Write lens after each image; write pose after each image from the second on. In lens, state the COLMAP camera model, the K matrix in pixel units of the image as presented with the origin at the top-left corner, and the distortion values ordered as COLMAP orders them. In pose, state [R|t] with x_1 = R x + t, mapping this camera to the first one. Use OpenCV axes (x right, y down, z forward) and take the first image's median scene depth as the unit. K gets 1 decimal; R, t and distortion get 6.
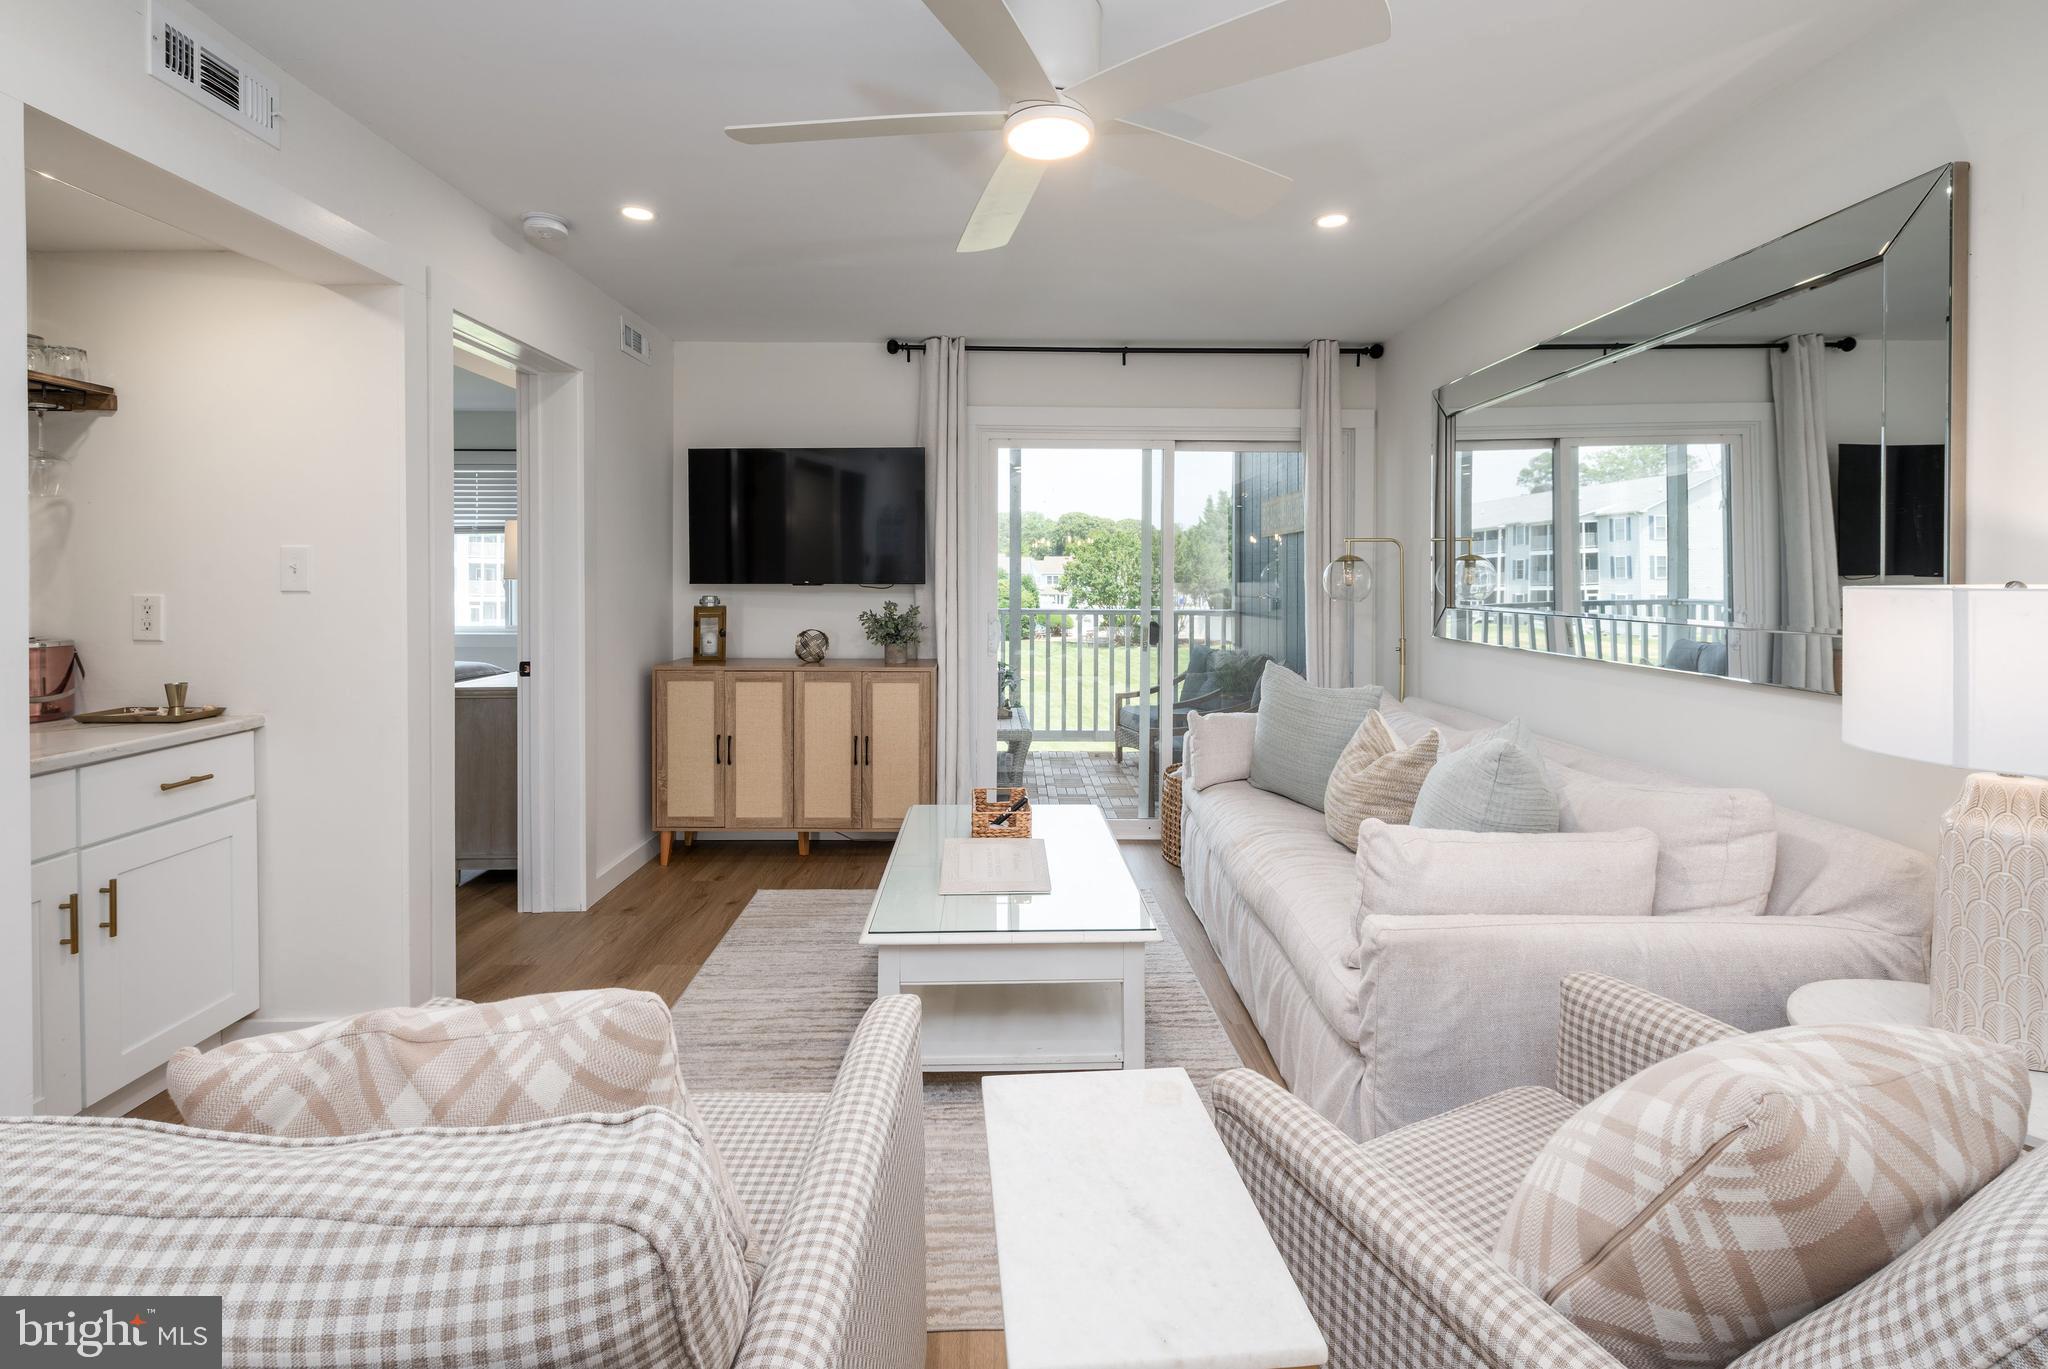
lens RADIAL K [[870.8, 0, 1019.2], [0, 870.8, 582.1], [0, 0, 1]] dist [0.000045, 0.000024]
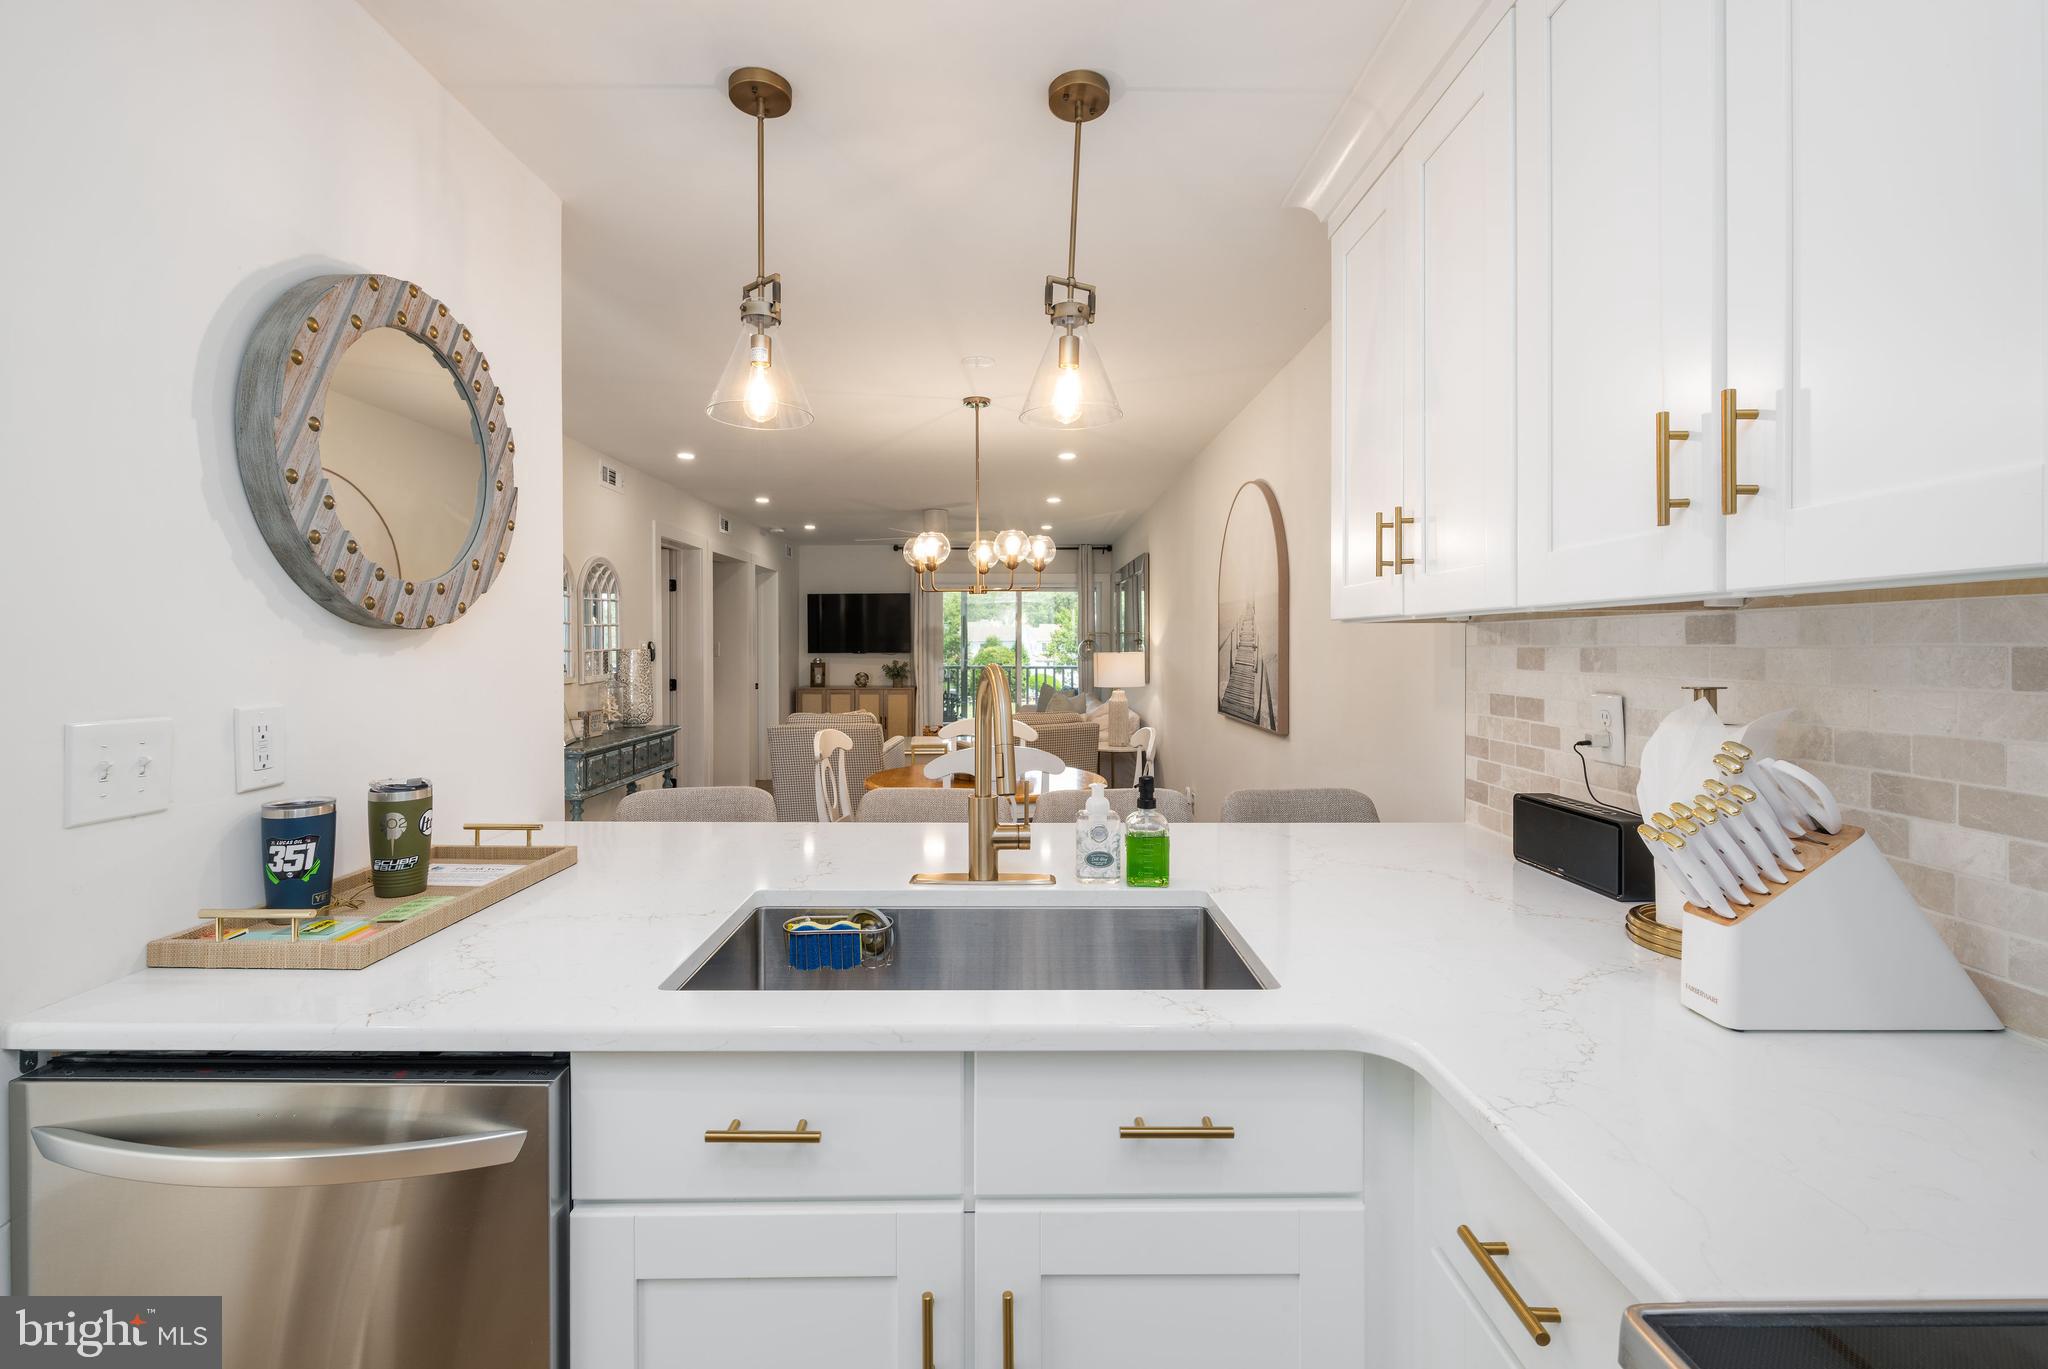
lens RADIAL K [[898.5, 0, 1000.1], [0, 898.5, 640.3], [0, 0, 1]] dist [-0.000257, 0.000059]
pose [[0.999665, -0.006386, -0.025069, 0.186990], [0.006102, 0.999916, -0.011423, -0.001633], [0.025140, 0.011266, 0.999620, -1.358835]]
